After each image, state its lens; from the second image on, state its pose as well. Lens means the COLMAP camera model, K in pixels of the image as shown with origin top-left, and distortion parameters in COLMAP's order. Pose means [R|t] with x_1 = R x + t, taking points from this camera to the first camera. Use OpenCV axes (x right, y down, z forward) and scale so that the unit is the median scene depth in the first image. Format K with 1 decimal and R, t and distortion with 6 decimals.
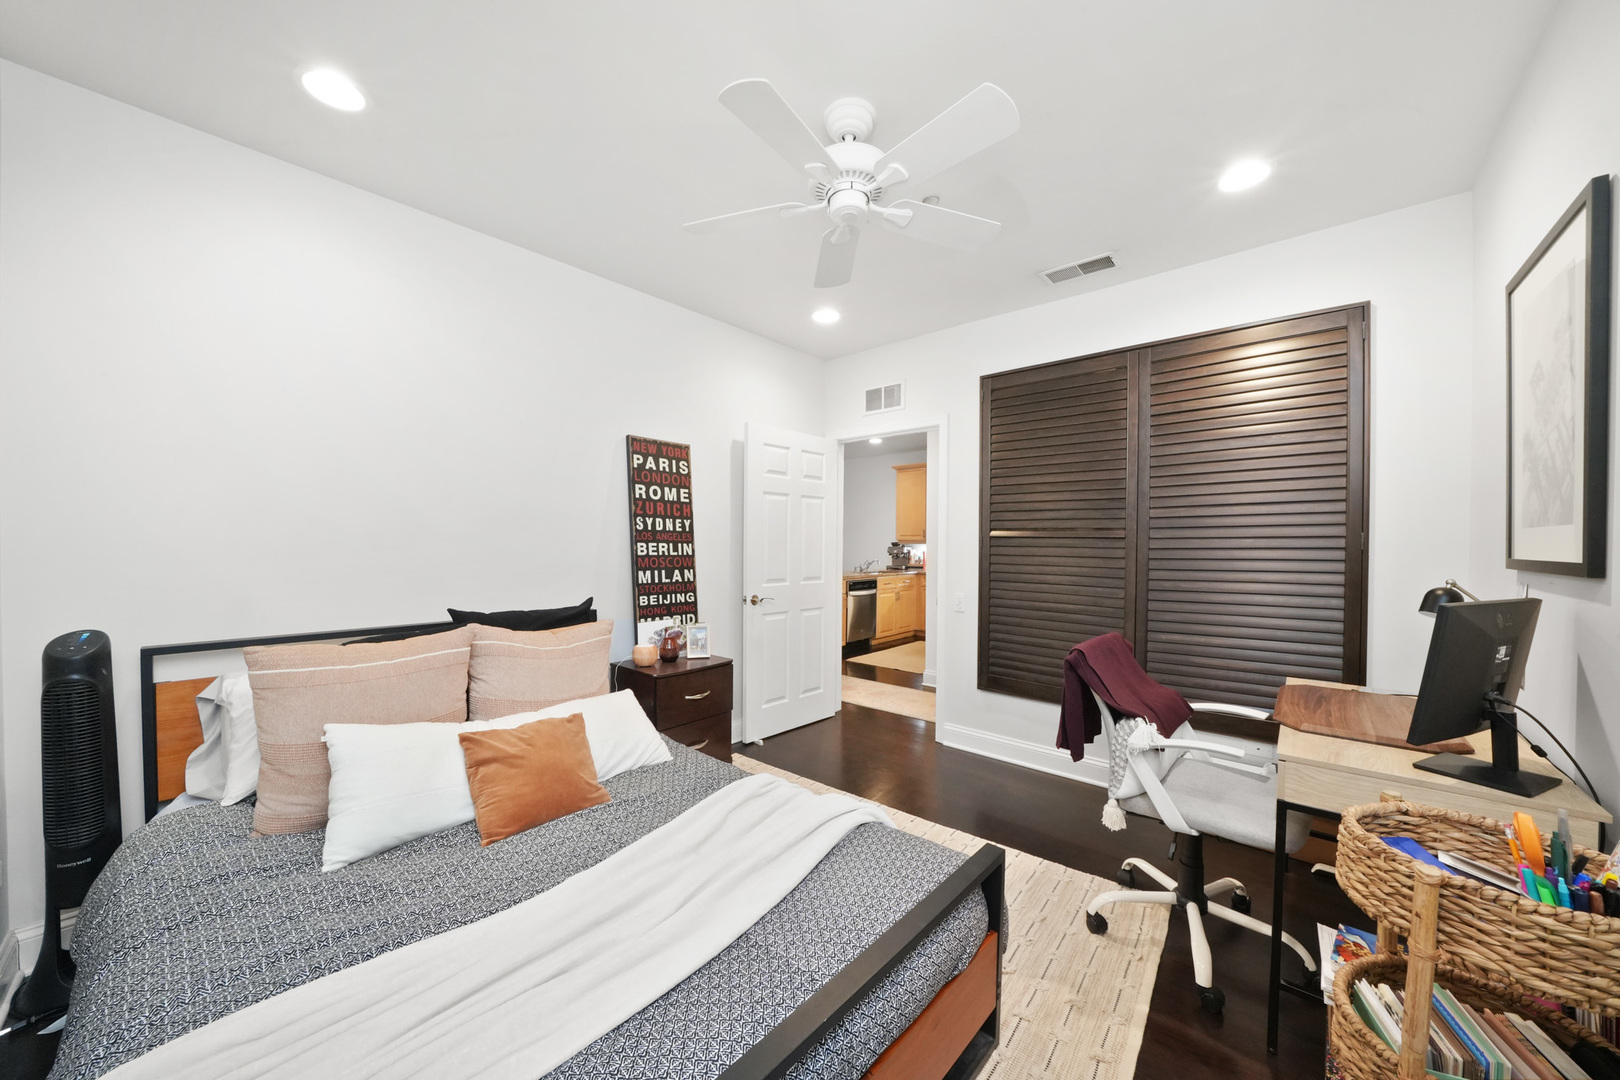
lens RADIAL K [[568.5, 0, 808.4], [0, 568.5, 544.5], [0, 0, 1]] dist [-0.022481, 0.002685]
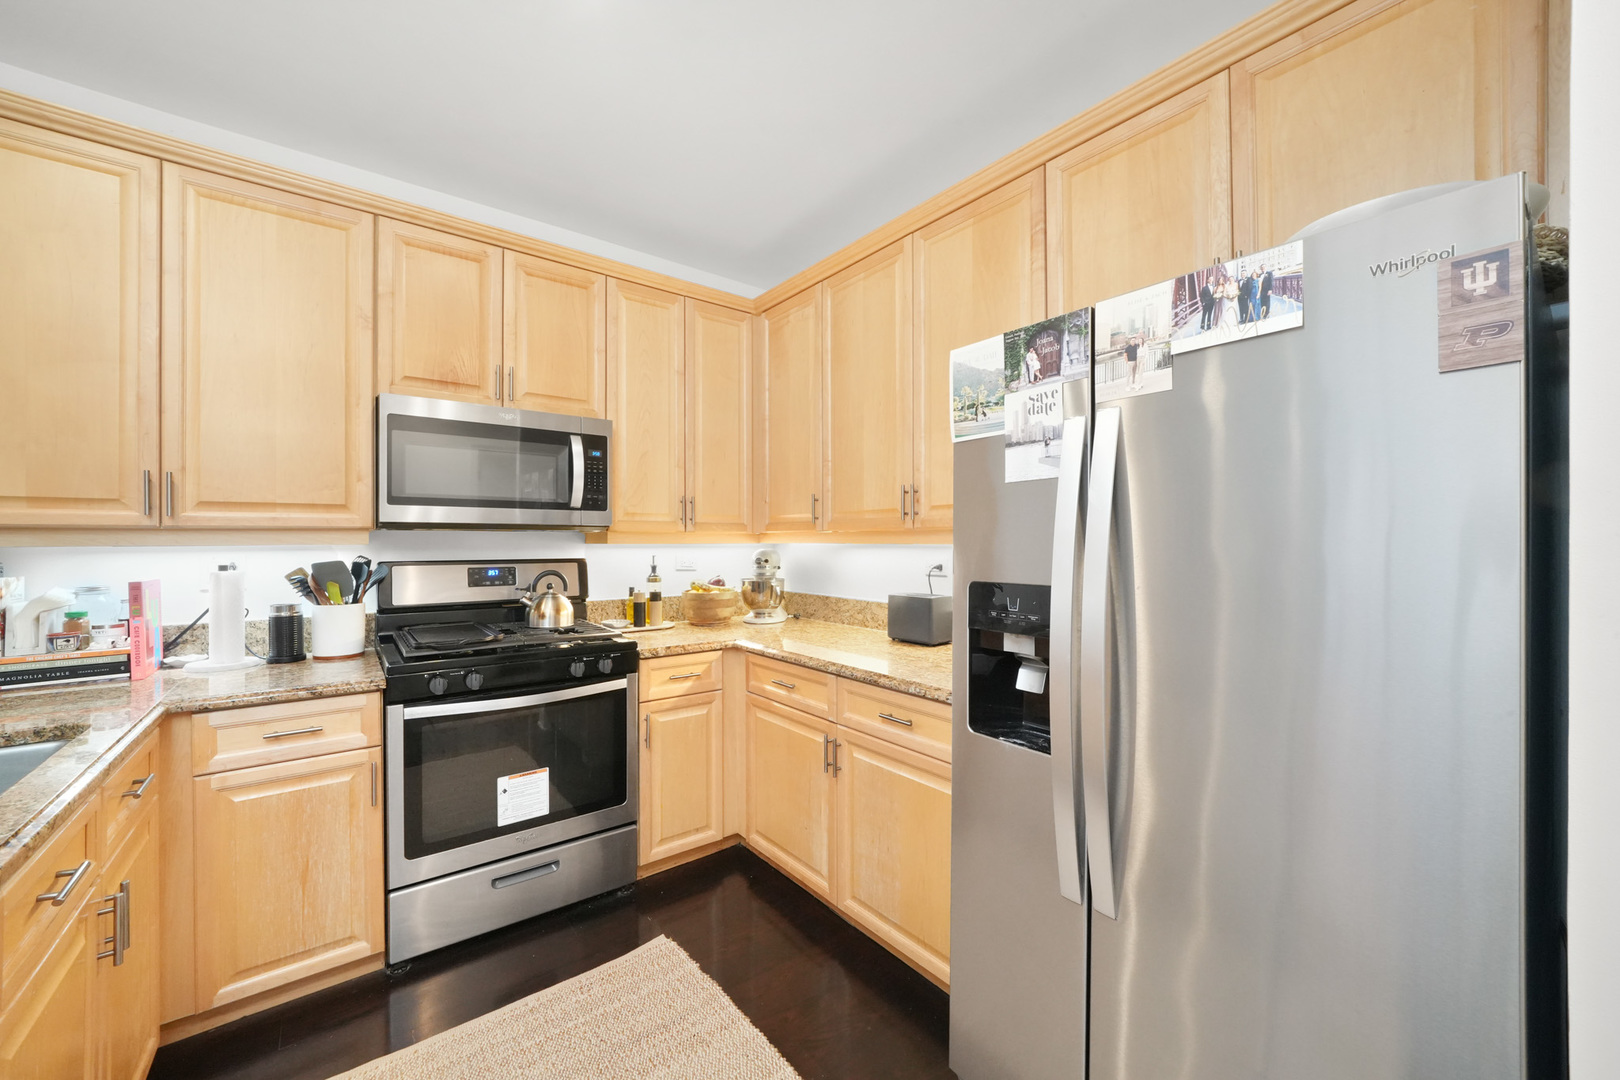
lens RADIAL K [[596.4, 0, 796.2], [0, 596.4, 545.3], [0, 0, 1]] dist [-0.022072, 0.001932]
pose [[0.177828, -0.014458, 0.983955, 0.046269], [0.007337, 0.999884, 0.013366, -0.001835], [-0.984034, 0.004842, 0.177914, 0.722754]]
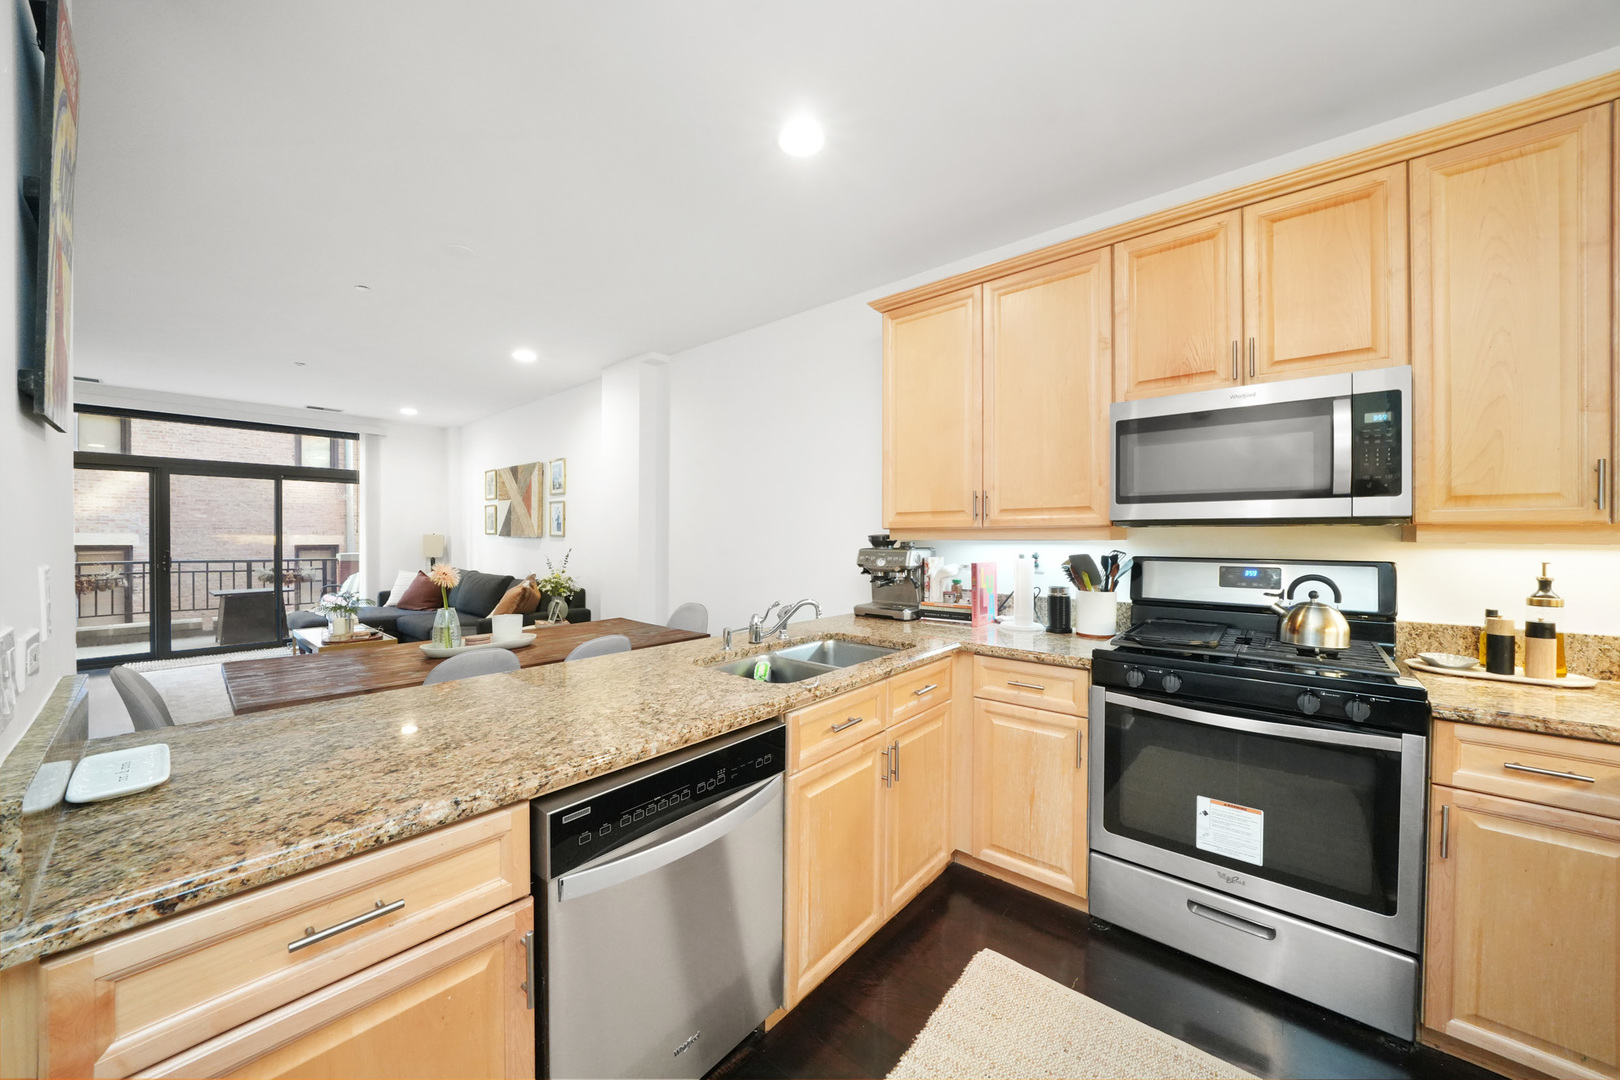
lens RADIAL K [[568.5, 0, 821.2], [0, 568.5, 542.8], [0, 0, 1]] dist [-0.022481, 0.002685]
pose [[0.999178, -0.006935, 0.039940, 0.107240], [0.006666, 0.999954, 0.006870, -0.001787], [-0.039986, -0.006598, 0.999178, 0.684480]]
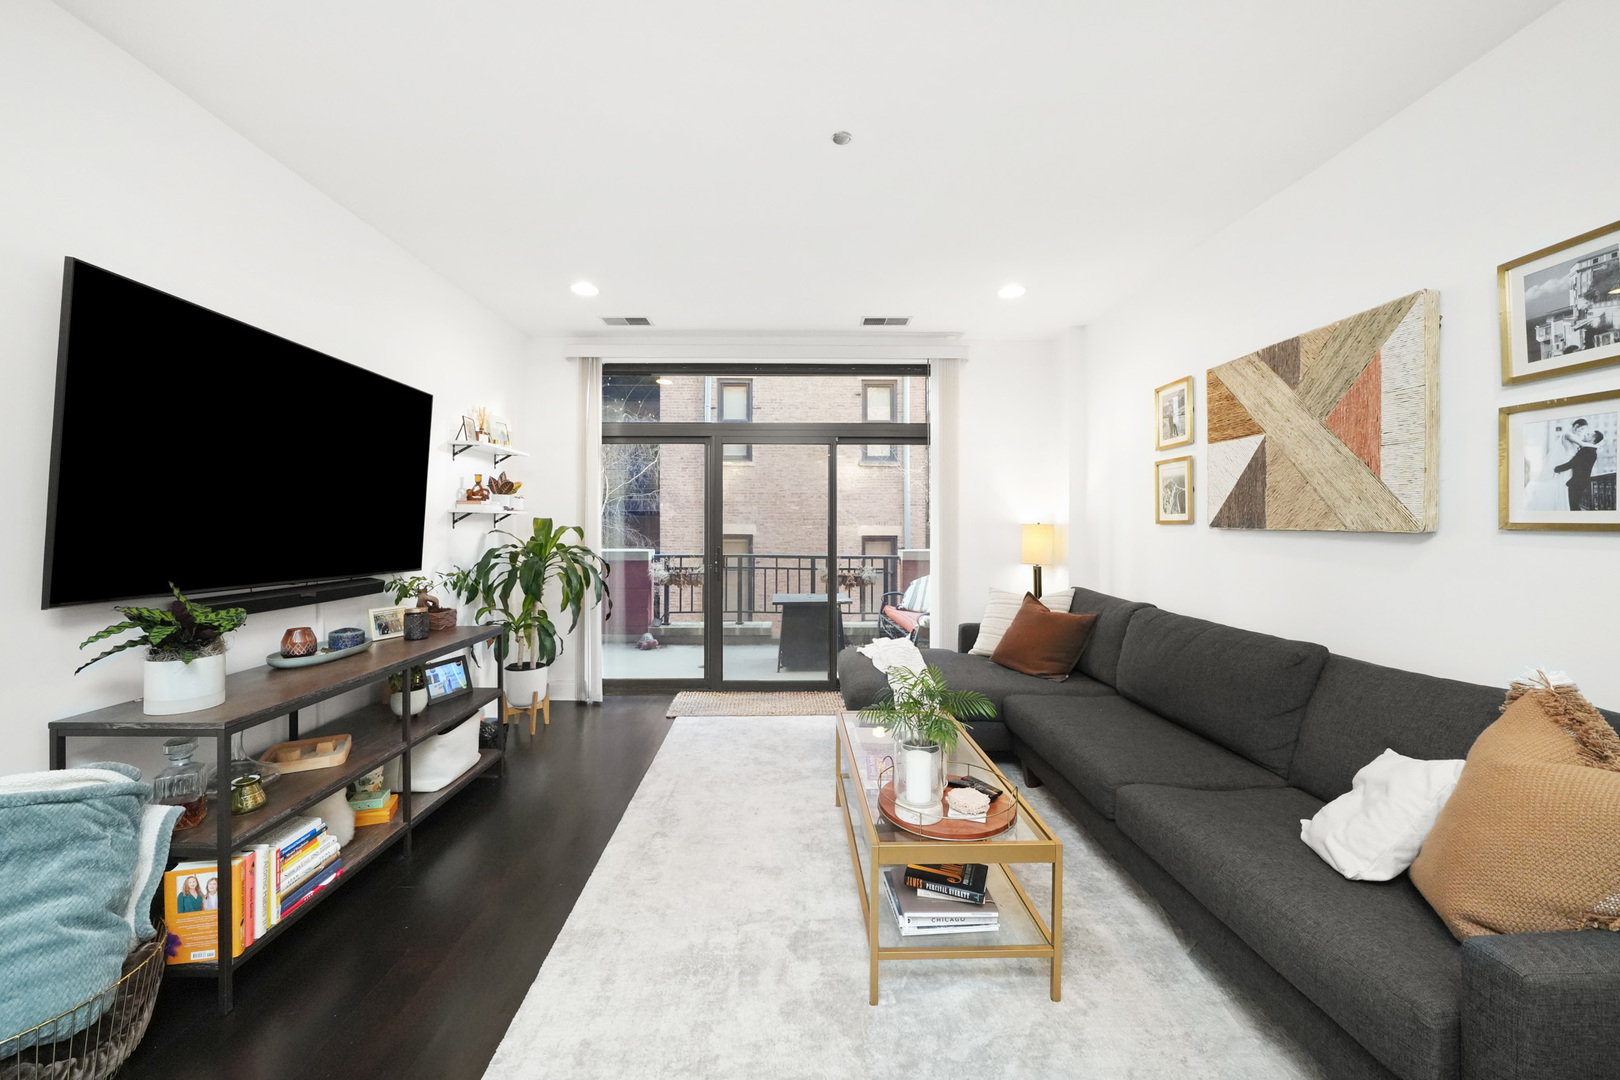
lens RADIAL K [[596.4, 0, 801.2], [0, 596.4, 525.5], [0, 0, 1]] dist [-0.022072, 0.001932]
pose [[0.682472, -0.009705, -0.730847, -0.196173], [0.004381, 0.999948, -0.009187, -0.006812], [0.730898, 0.003068, 0.682479, 1.049830]]
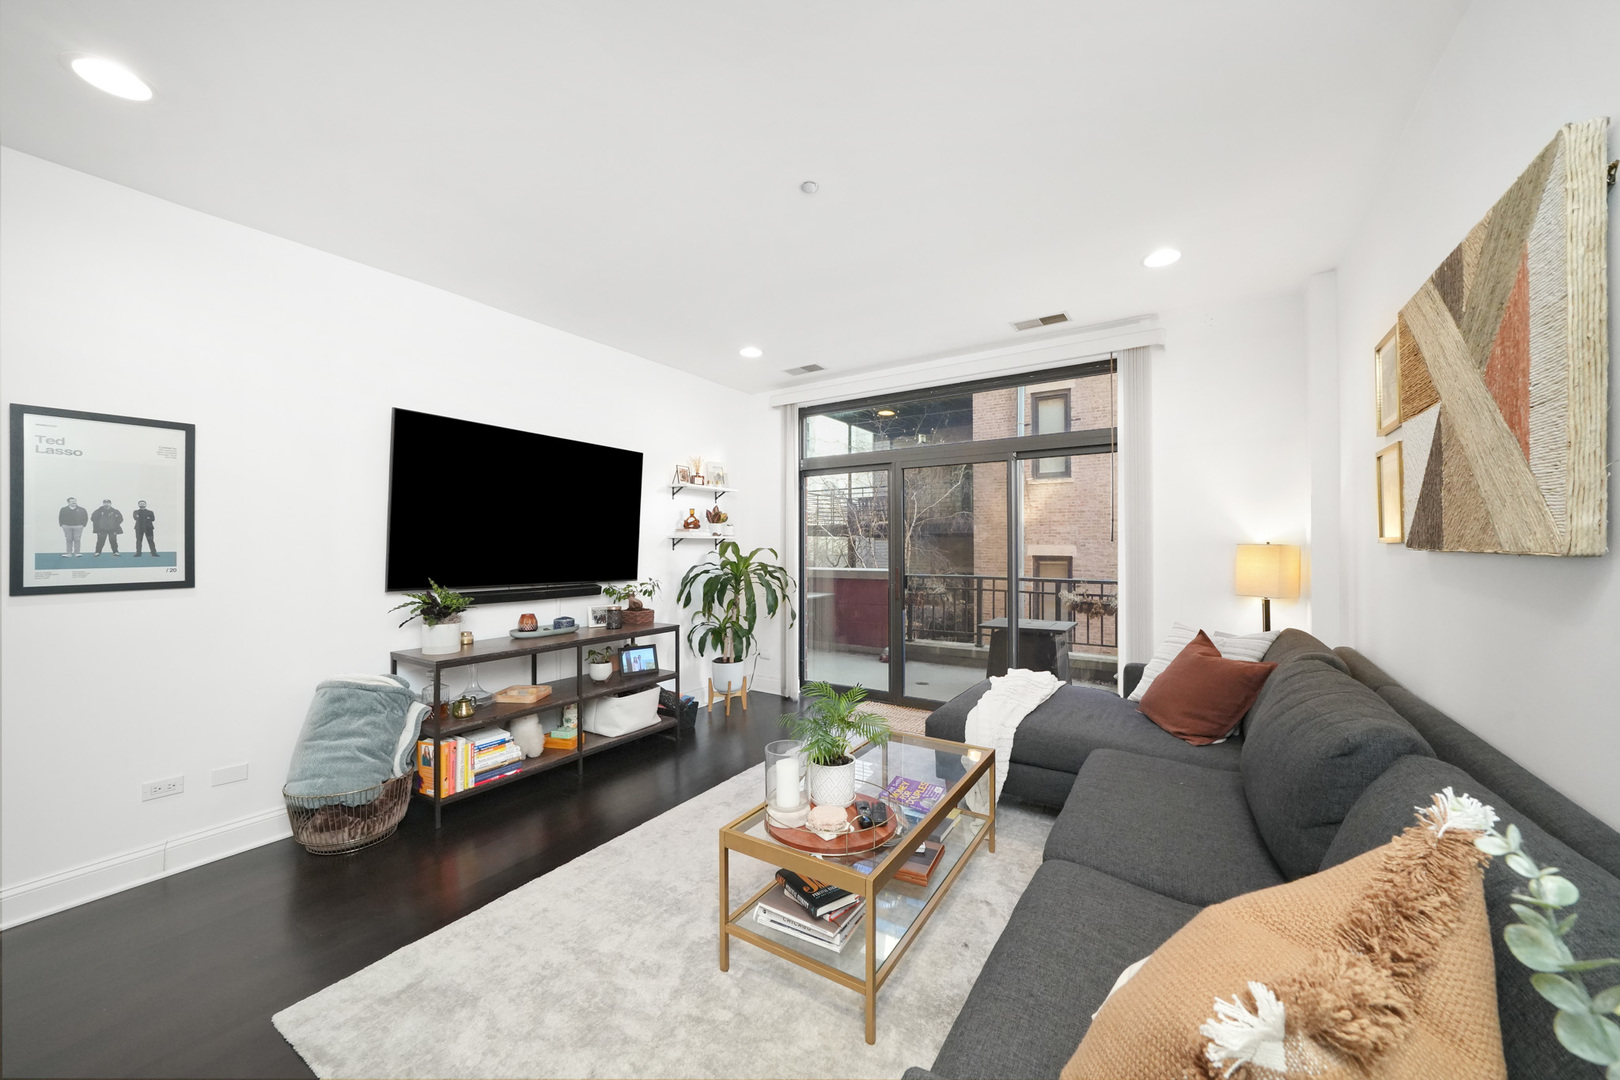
lens RADIAL K [[596.4, 0, 817.1], [0, 596.4, 542.8], [0, 0, 1]] dist [-0.022072, 0.001932]
pose [[0.162003, -0.017624, -0.986633, -0.102909], [0.002113, 0.999844, -0.017513, -0.006583], [0.986788, 0.000753, 0.162015, 1.189243]]
